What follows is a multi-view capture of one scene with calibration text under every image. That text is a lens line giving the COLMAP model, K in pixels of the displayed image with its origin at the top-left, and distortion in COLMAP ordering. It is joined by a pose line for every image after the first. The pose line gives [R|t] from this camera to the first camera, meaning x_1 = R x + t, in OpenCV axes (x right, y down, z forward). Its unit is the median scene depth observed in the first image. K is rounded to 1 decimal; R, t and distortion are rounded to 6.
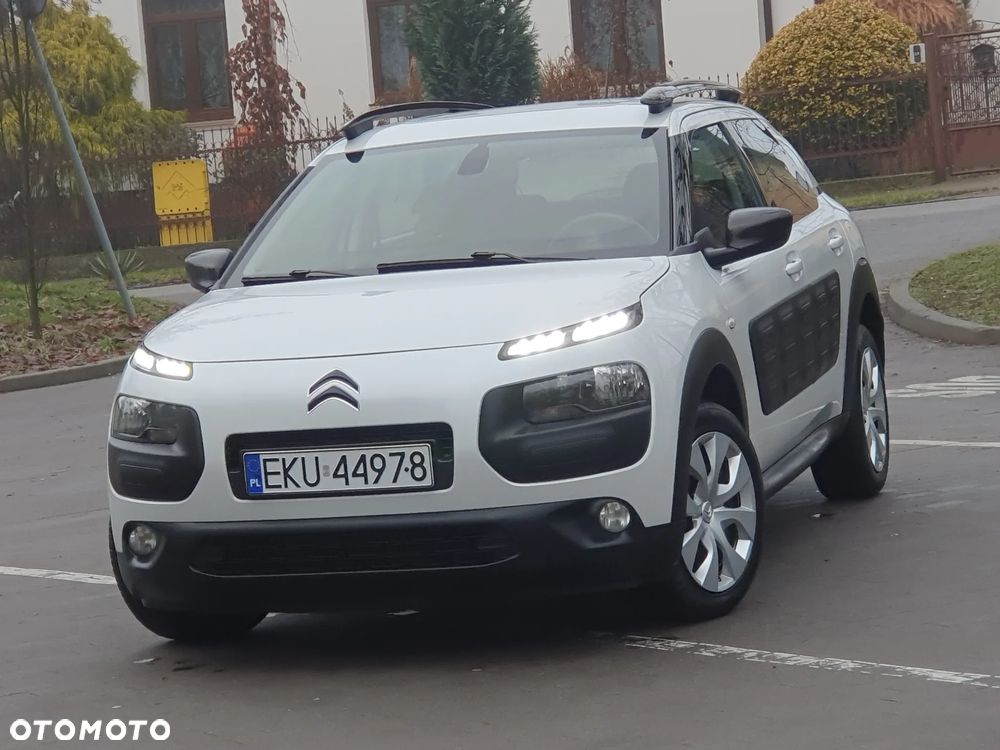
lens RADIAL K [[3318.4, 0, 497.3], [0, 3318.4, 374.9], [0, 0, 1]] dist [-0.061253, 5.457482]
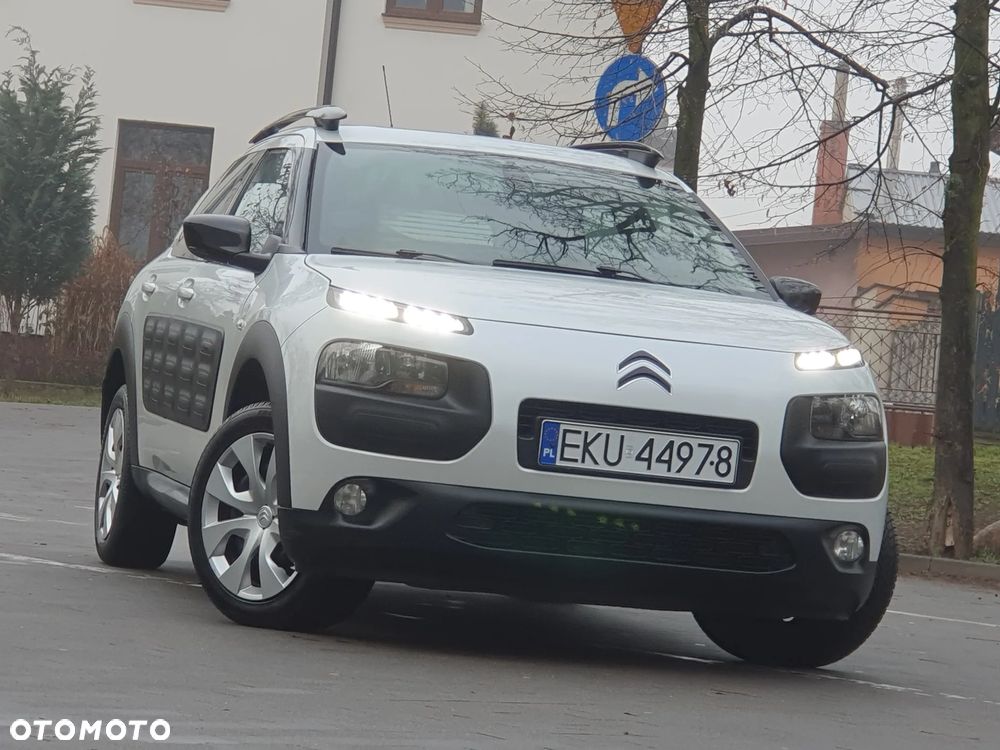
lens RADIAL K [[3661.2, 0, 498.6], [0, 3661.2, 375.8], [0, 0, 1]] dist [-0.018445, 3.363640]
pose [[0.843069, 0.173949, 0.508898, -0.592011], [-0.131386, 0.984193, -0.118750, 0.130537], [-0.521510, 0.033252, 0.852597, 0.111147]]
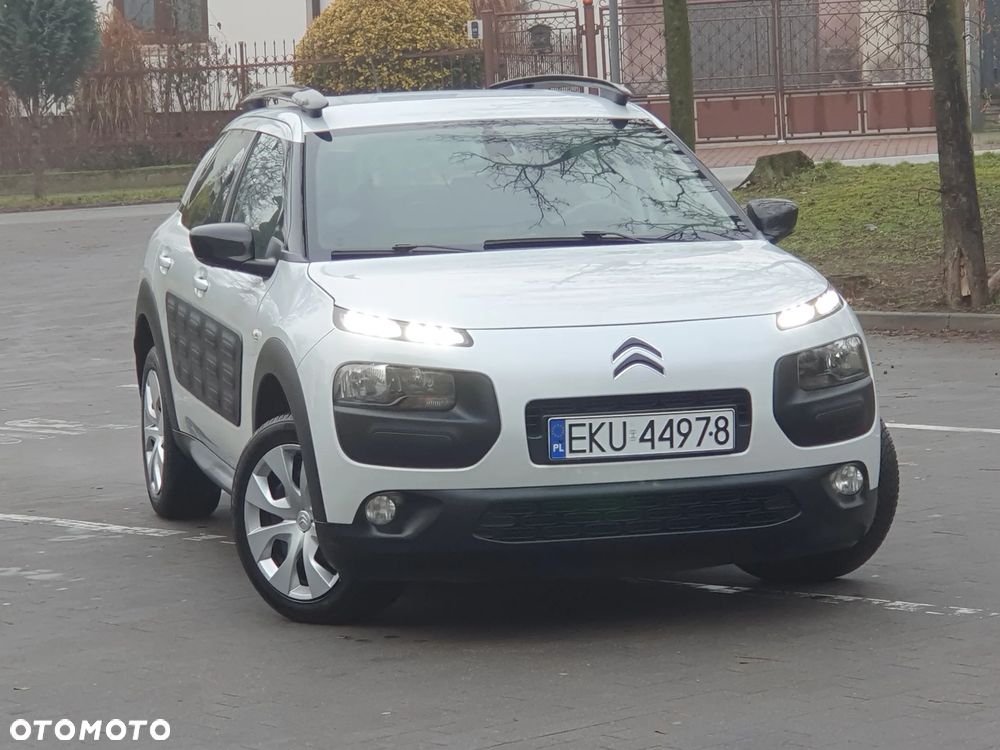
lens RADIAL K [[3656.7, 0, 516.1], [0, 3656.7, 374.4], [0, 0, 1]] dist [-0.008384, 4.650410]
pose [[0.859214, 0.010147, 0.511516, -0.625405], [-0.000052, 0.999805, -0.019745, 0.030686], [-0.511617, 0.016939, 0.859047, 0.045055]]
